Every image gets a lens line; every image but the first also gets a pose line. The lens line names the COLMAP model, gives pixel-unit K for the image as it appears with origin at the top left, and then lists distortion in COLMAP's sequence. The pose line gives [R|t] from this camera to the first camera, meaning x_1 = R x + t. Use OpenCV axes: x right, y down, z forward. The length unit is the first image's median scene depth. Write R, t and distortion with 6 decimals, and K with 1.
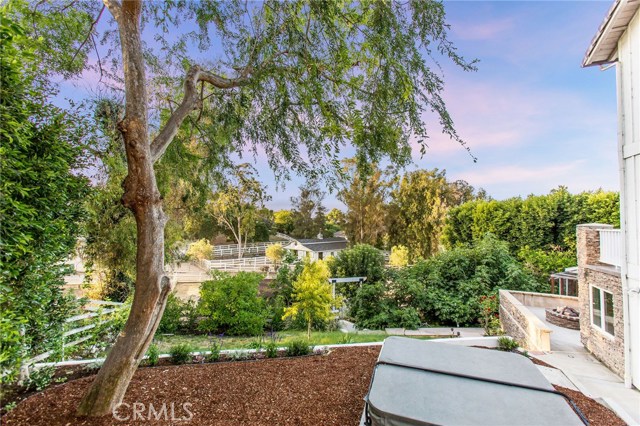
lens RADIAL K [[286.3, 0, 311.3], [0, 286.3, 211.1], [0, 0, 1]] dist [0.001787, 0.003497]
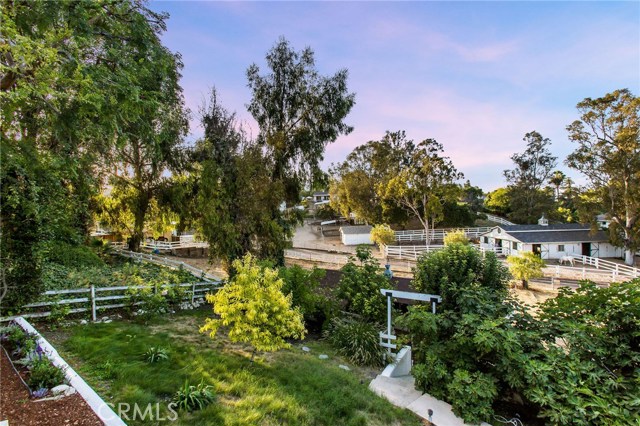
lens RADIAL K [[286.3, 0, 326.2], [0, 286.3, 201.2], [0, 0, 1]] dist [0.001787, 0.003497]
pose [[0.728482, -0.037907, -0.684015, 0.432216], [0.056921, 0.998365, 0.005294, 0.006404], [0.682696, -0.042792, 0.729449, 0.376372]]
